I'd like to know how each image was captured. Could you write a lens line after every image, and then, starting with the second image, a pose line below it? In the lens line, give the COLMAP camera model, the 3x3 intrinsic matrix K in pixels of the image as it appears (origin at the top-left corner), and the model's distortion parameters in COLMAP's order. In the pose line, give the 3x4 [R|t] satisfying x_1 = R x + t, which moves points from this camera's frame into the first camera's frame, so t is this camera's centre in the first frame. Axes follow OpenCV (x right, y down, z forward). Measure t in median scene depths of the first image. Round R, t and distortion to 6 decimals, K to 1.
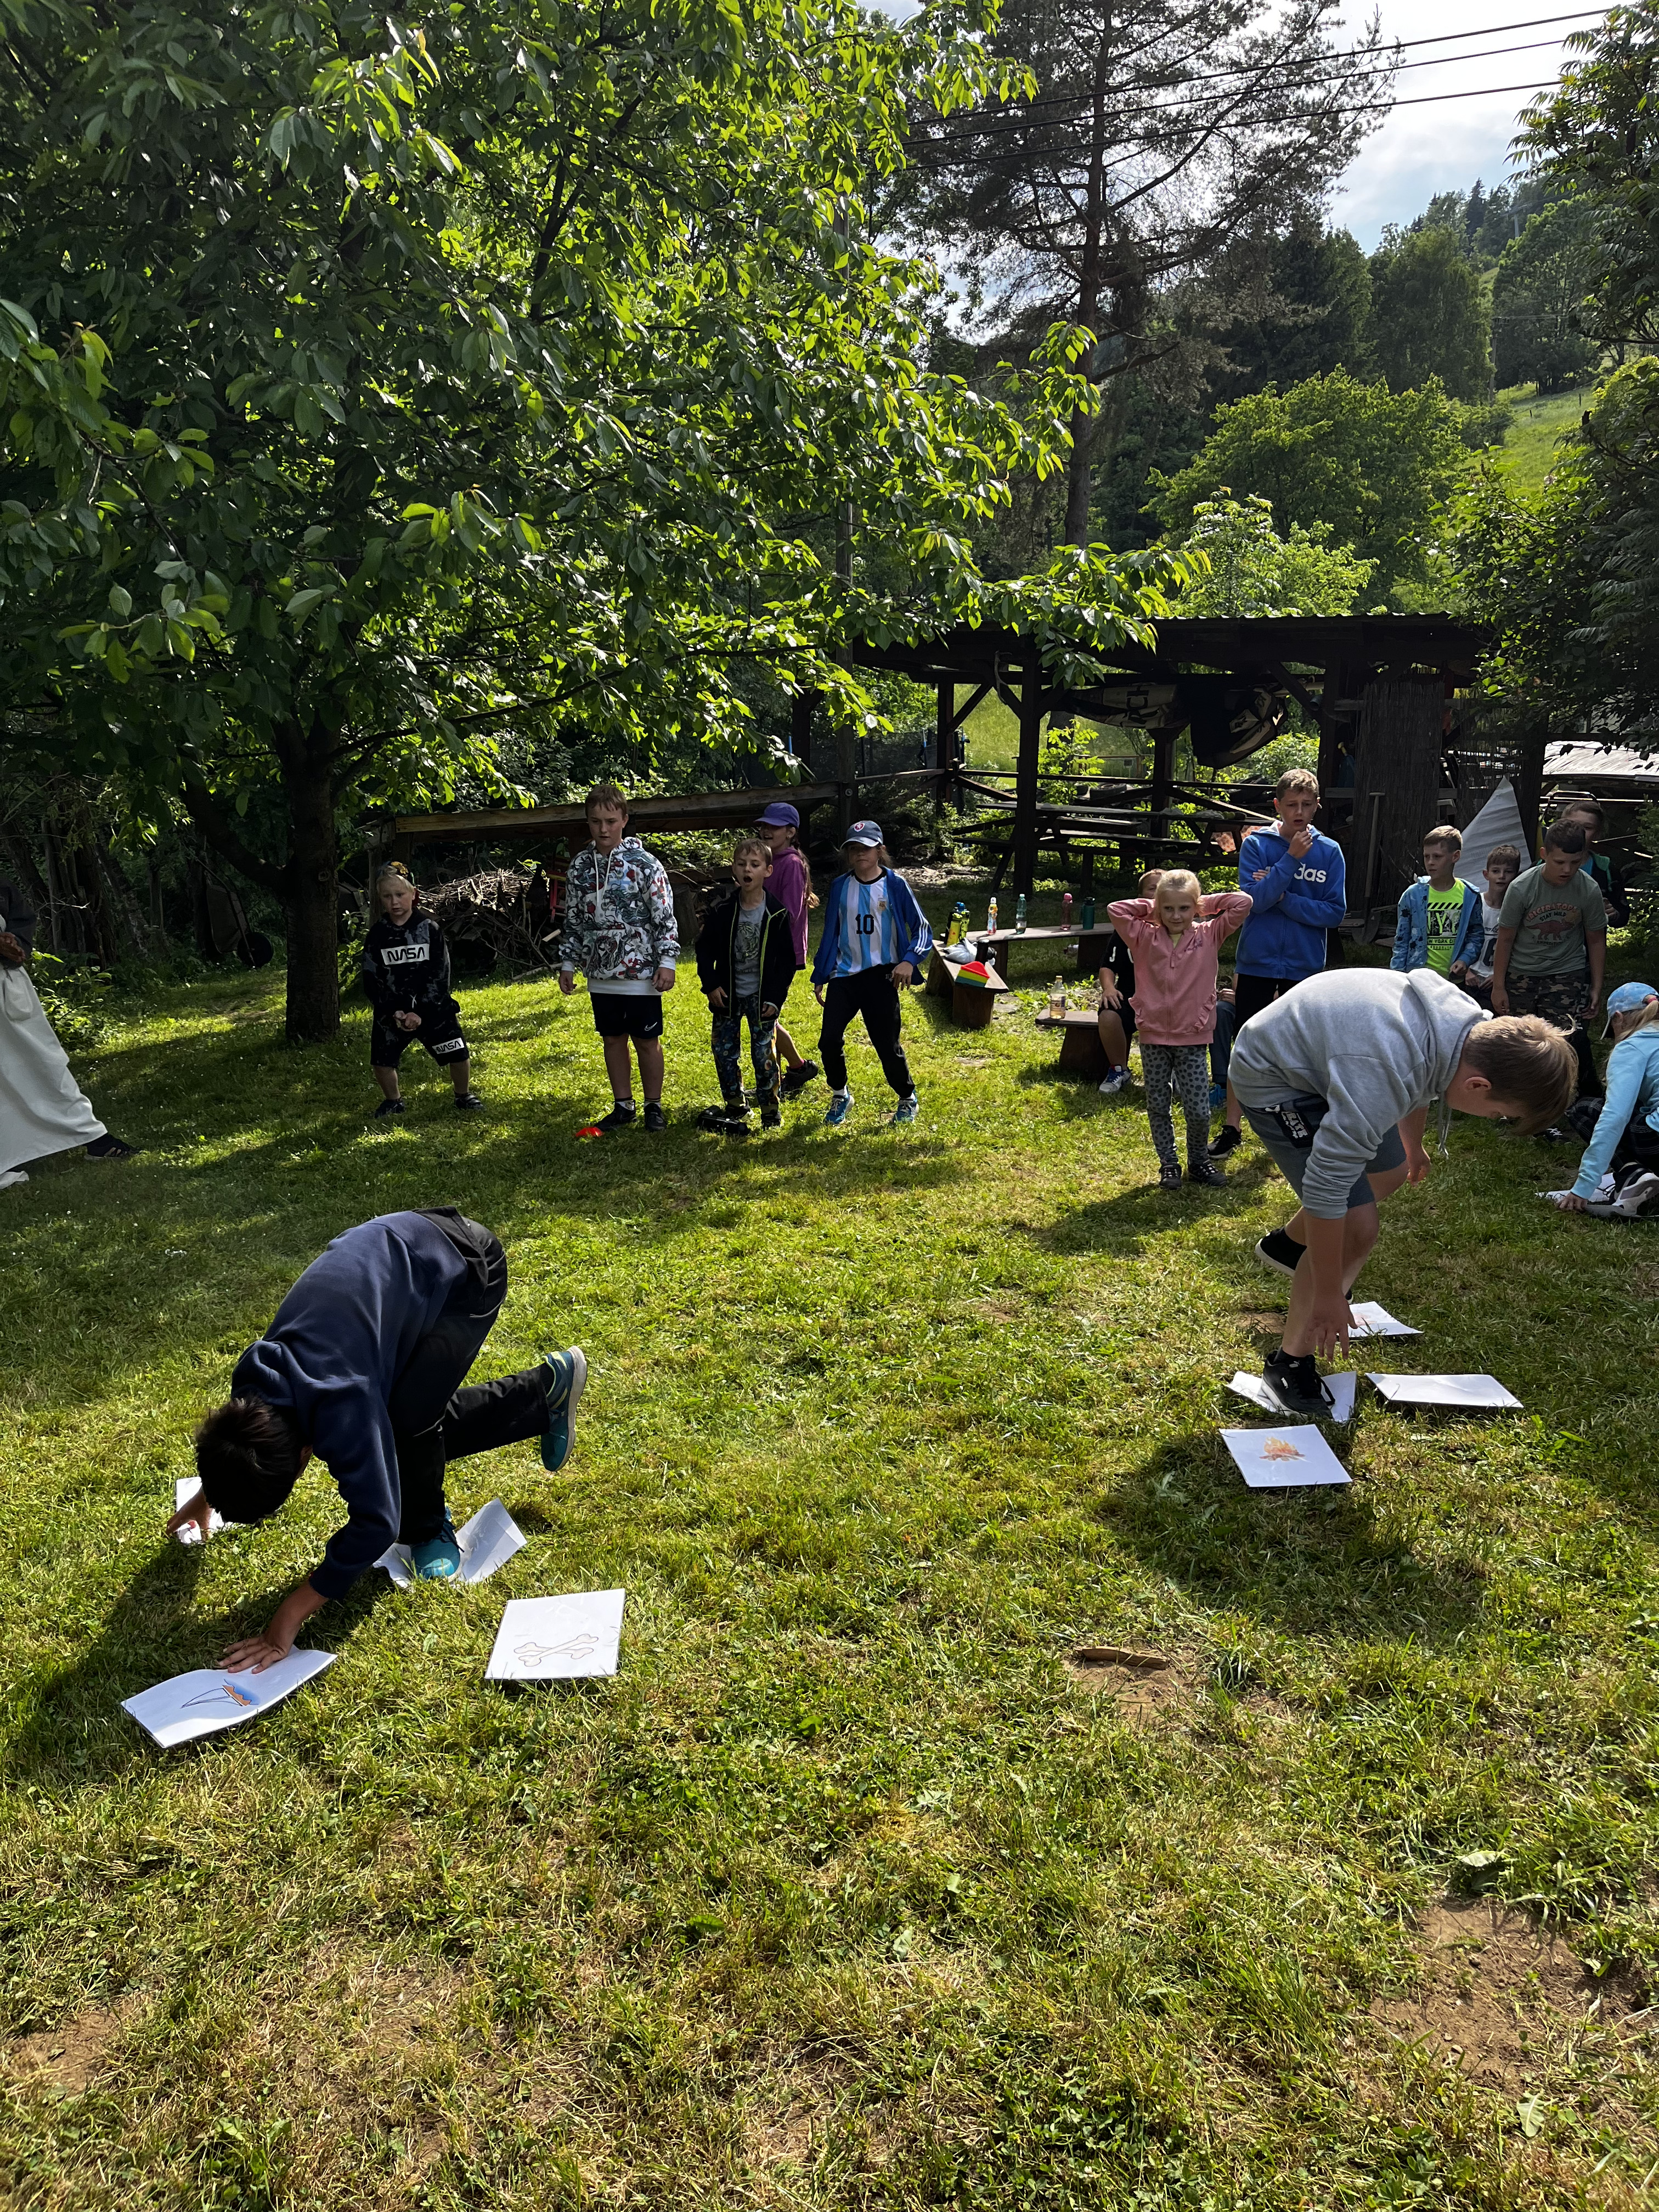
lens RADIAL K [[1674.3, 0, 825.0], [0, 1674.3, 1101.6], [0, 0, 1]] dist [0.054838, -0.089403]
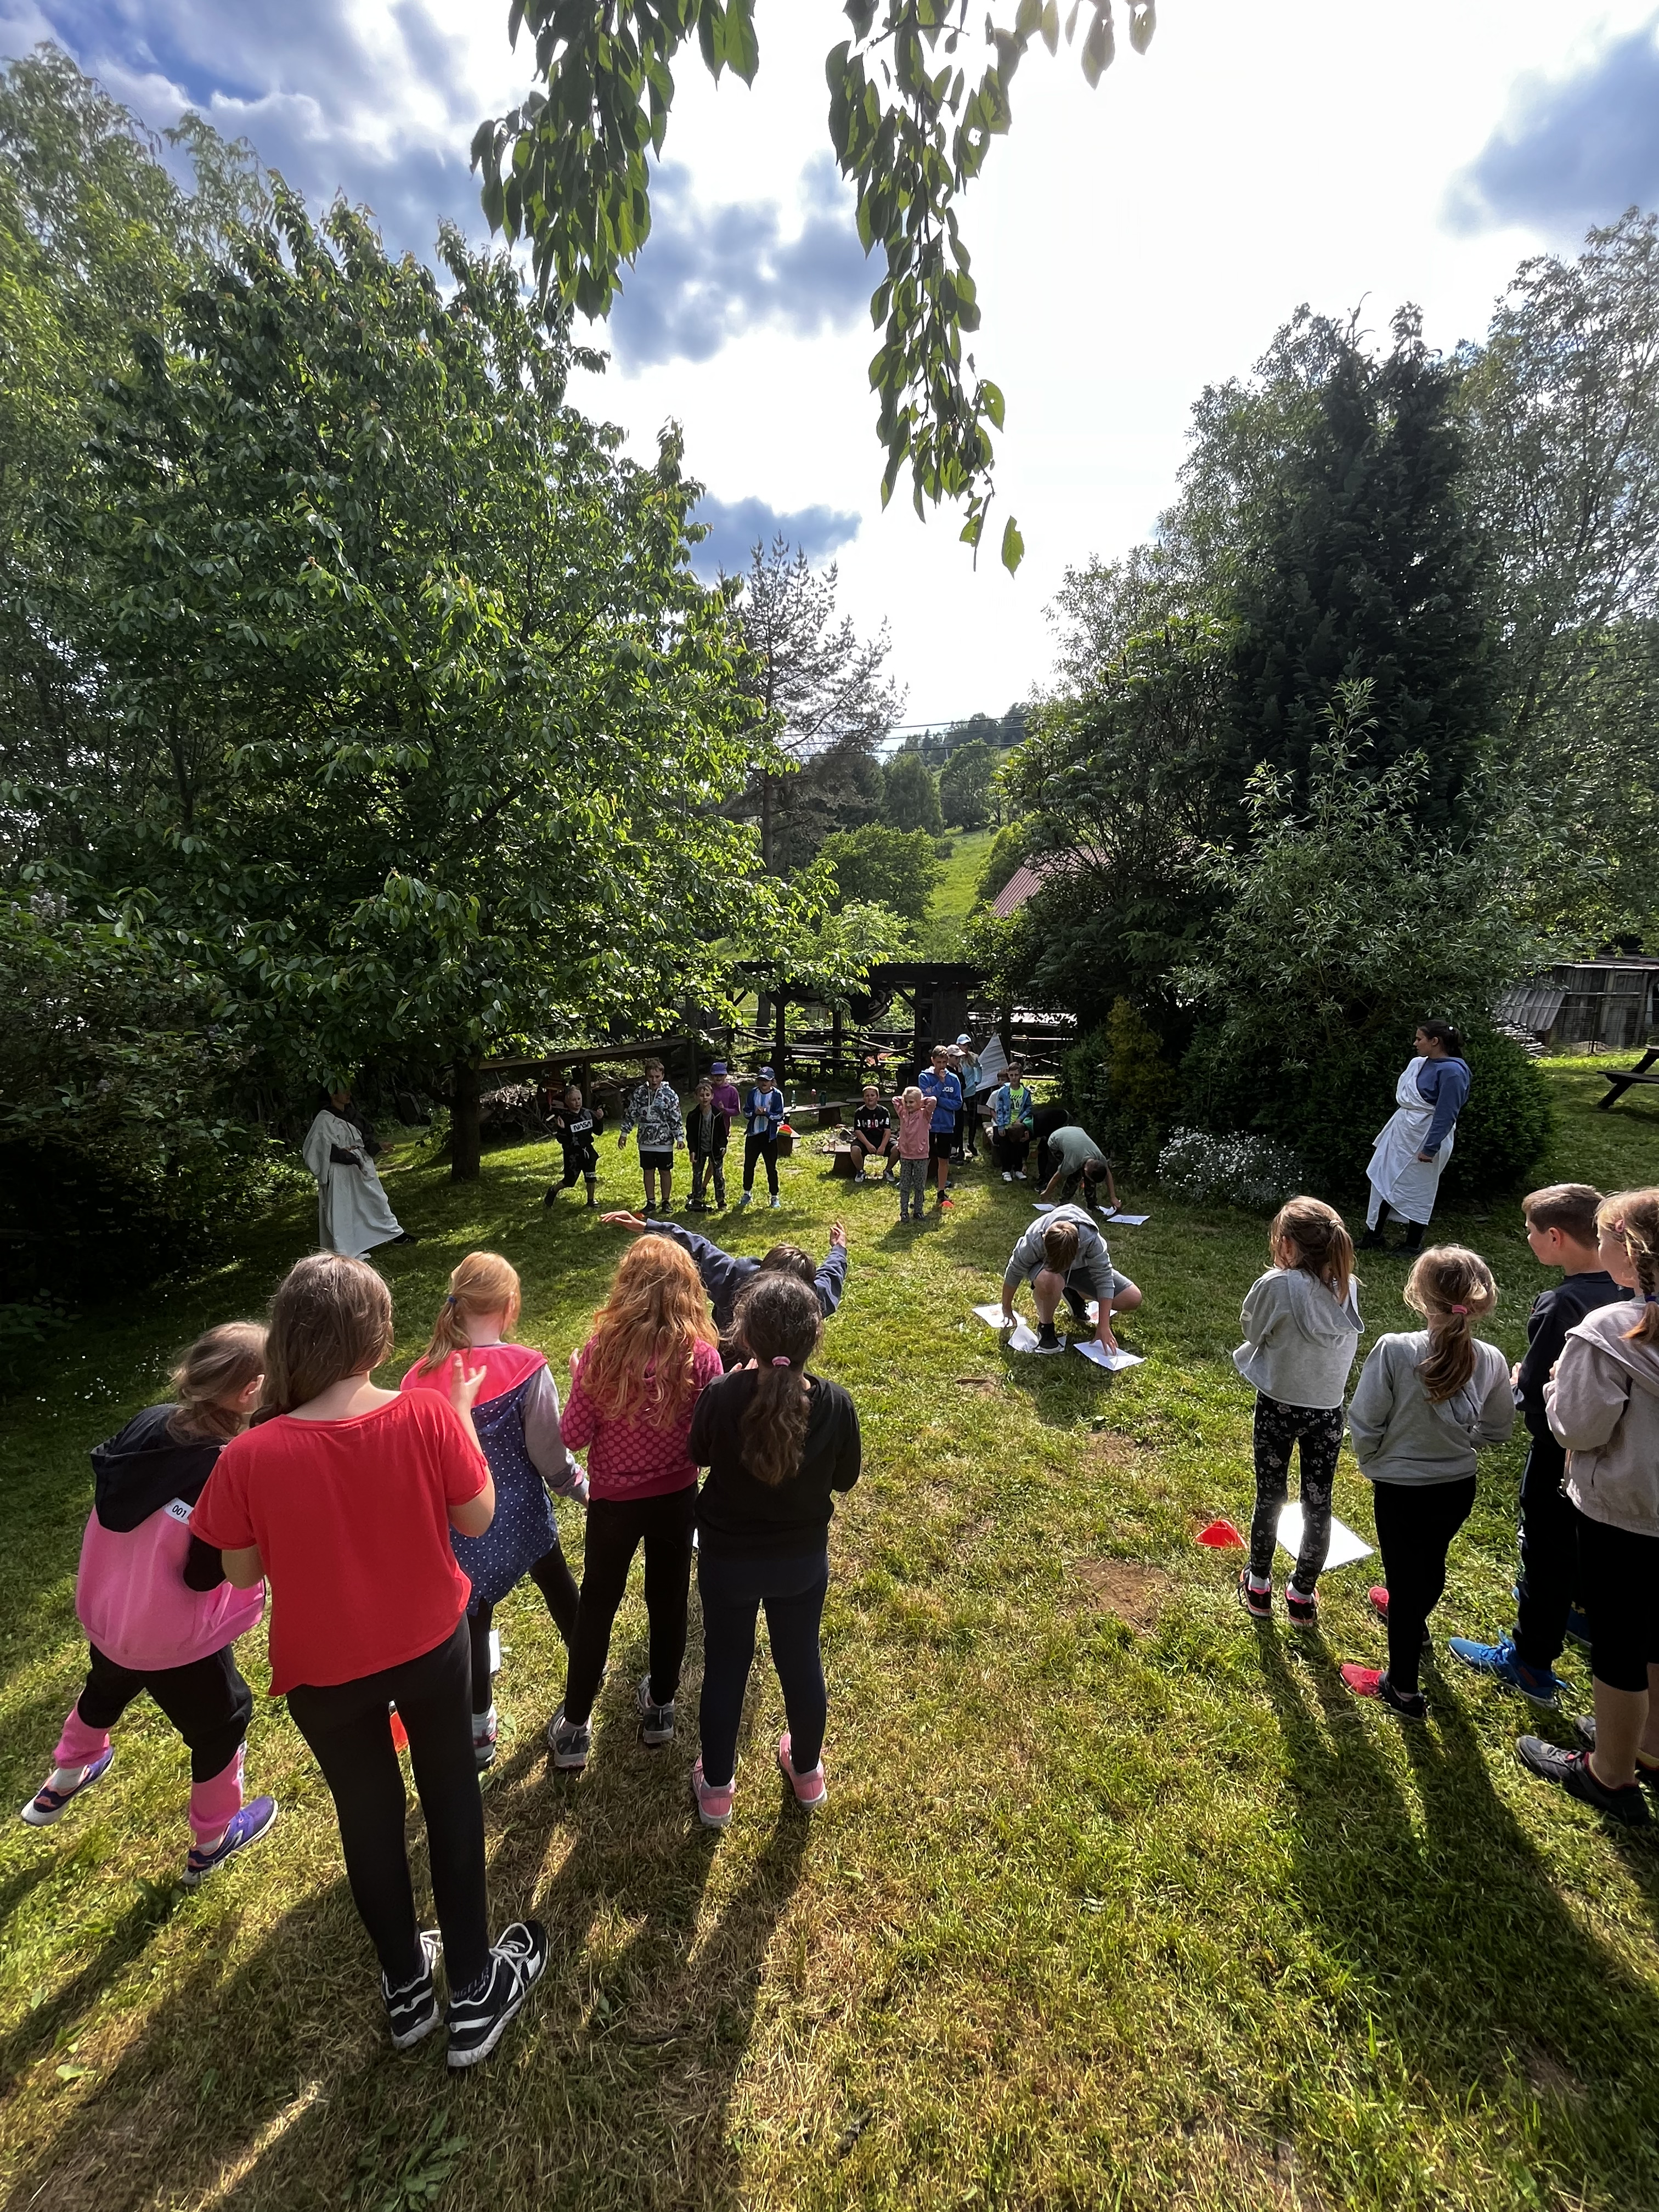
lens RADIAL K [[890.4, 0, 842.8], [0, 890.4, 1105.8], [0, 0, 1]] dist [-0.003529, 0.001204]
pose [[0.969771, -0.040888, 0.240568, -0.133259], [0.061817, 0.994868, -0.080102, -0.012440], [-0.236058, 0.092552, 0.967321, -0.166546]]
